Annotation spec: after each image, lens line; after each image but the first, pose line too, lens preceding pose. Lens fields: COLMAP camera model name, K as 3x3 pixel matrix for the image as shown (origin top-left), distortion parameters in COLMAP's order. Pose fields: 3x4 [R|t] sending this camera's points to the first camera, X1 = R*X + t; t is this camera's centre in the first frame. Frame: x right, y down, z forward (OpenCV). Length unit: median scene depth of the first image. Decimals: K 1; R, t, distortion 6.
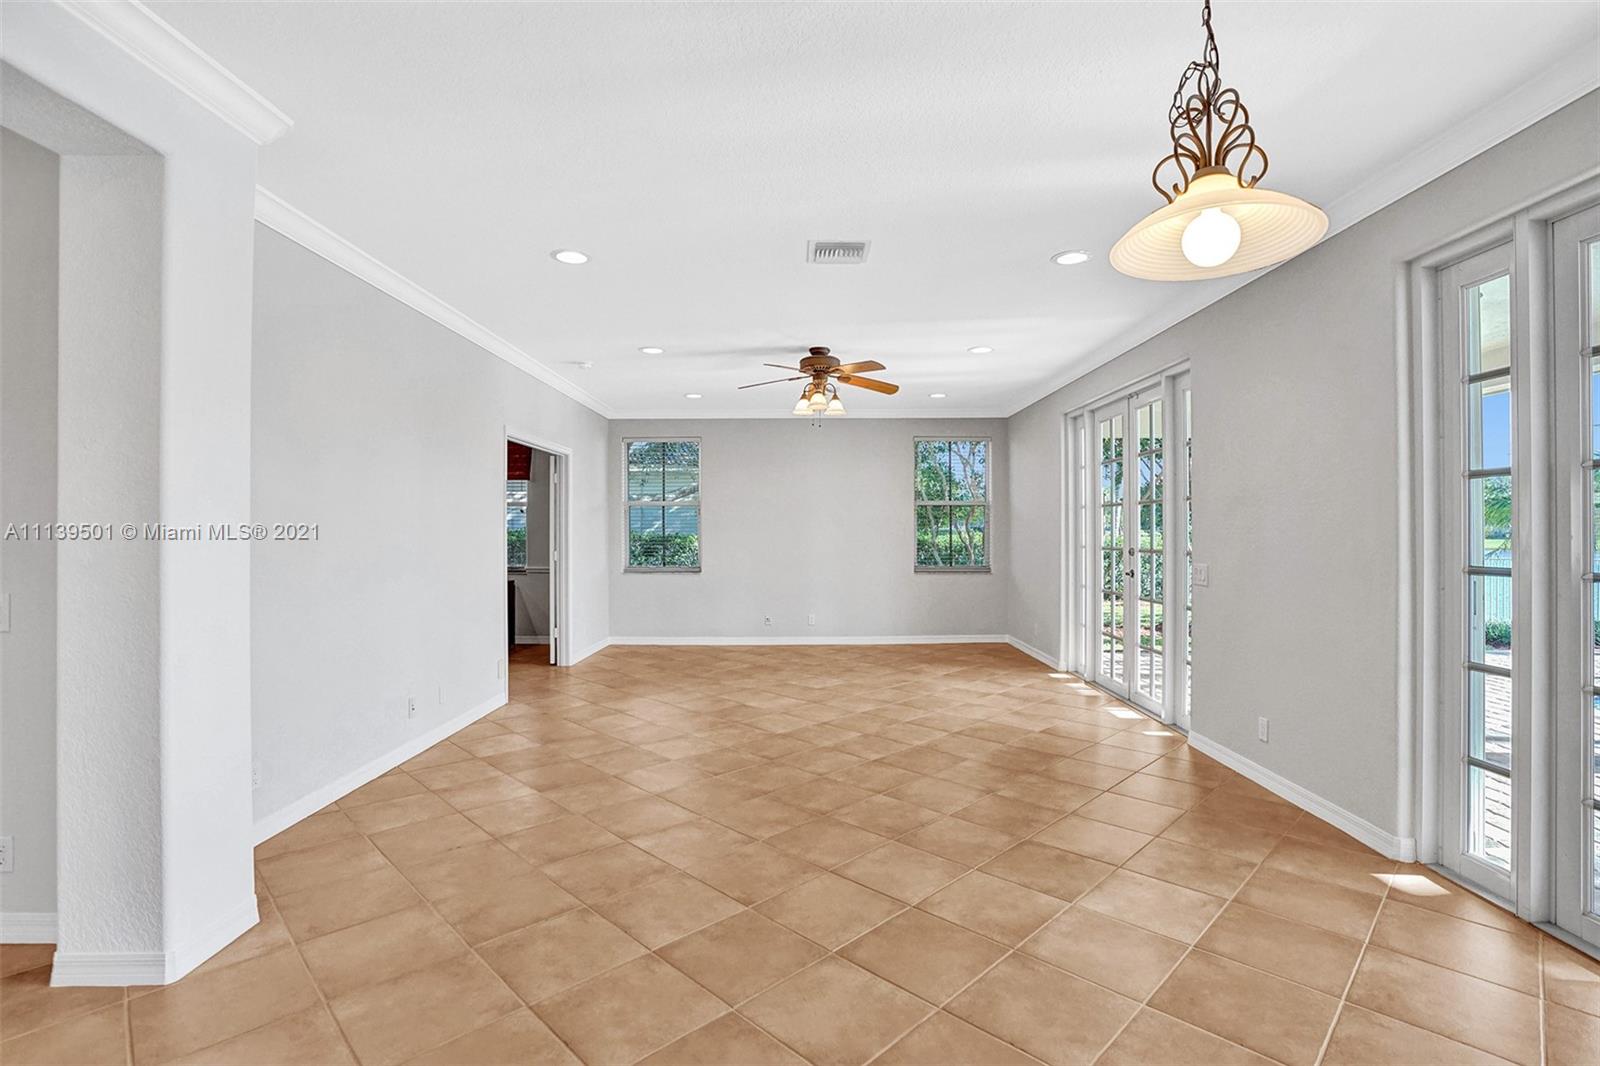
lens RADIAL K [[757.7, 0, 800.0], [0, 757.7, 533.0], [0, 0, 1]] dist [-0.046828, 0.000032]
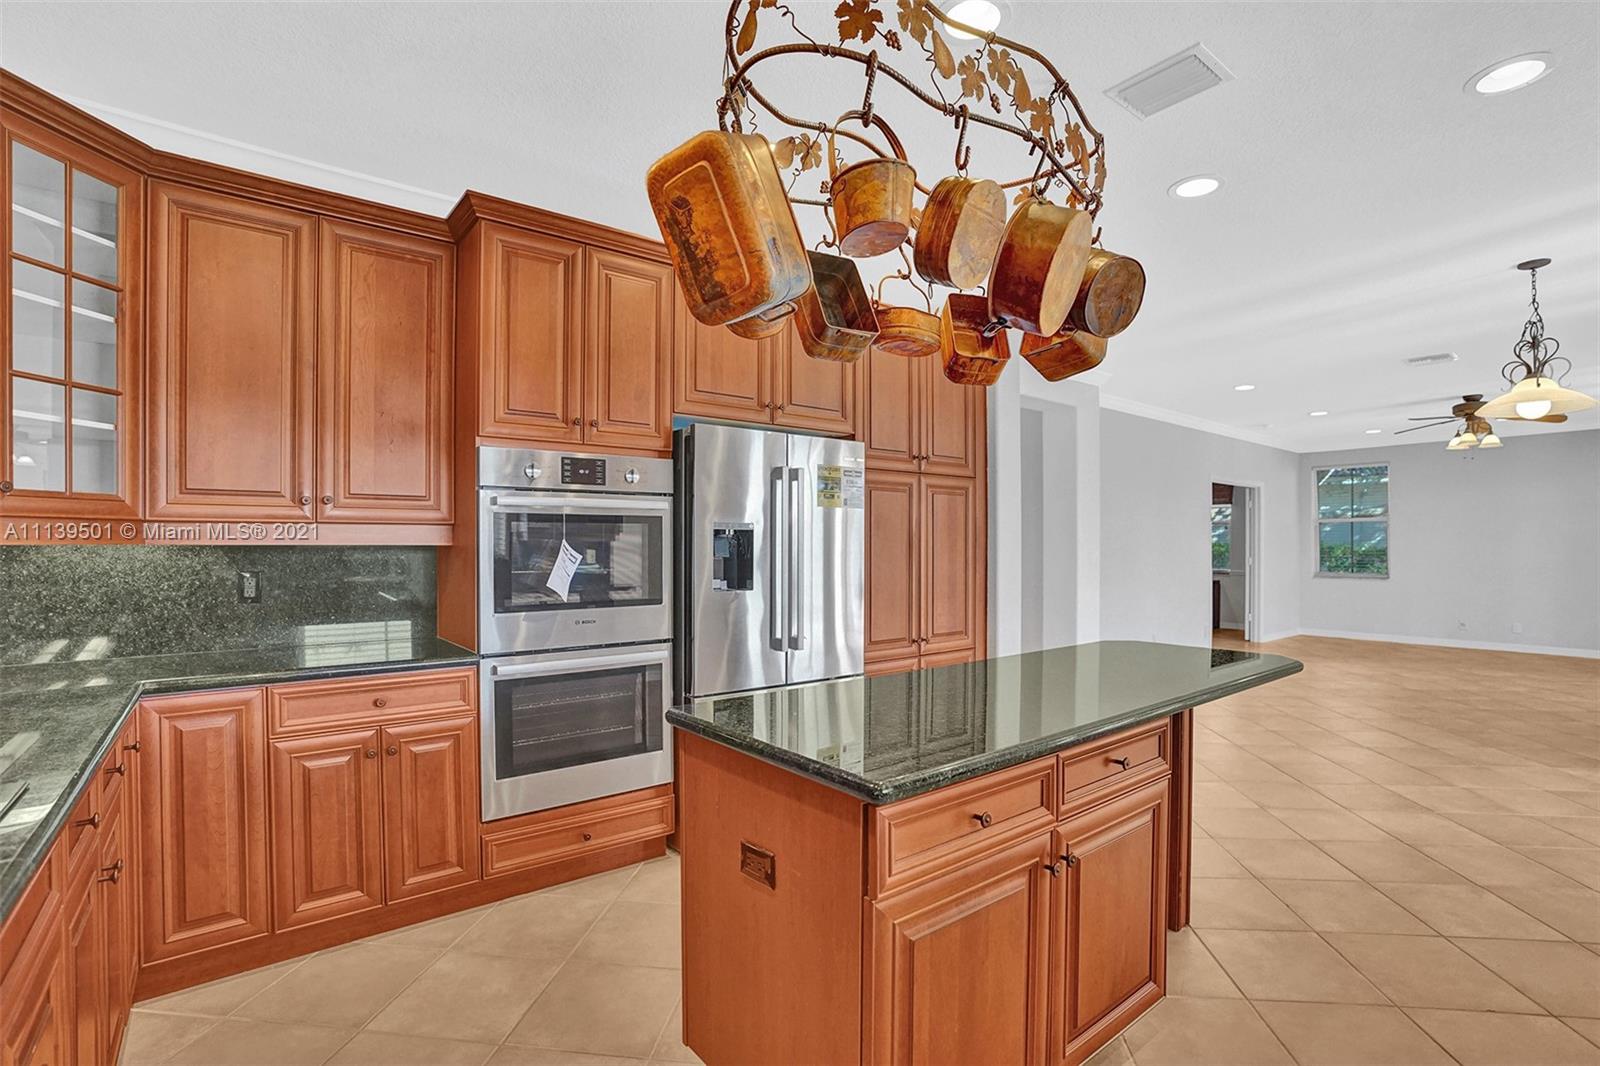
lens RADIAL K [[749.0, 0, 814.9], [0, 749.0, 551.5], [0, 0, 1]] dist [-0.011366, -0.000233]
pose [[0.643338, 0.004737, -0.765567, 0.201534], [0.000076, 0.999980, 0.006251, 0.003627], [0.765582, -0.004079, 0.643325, -0.467497]]
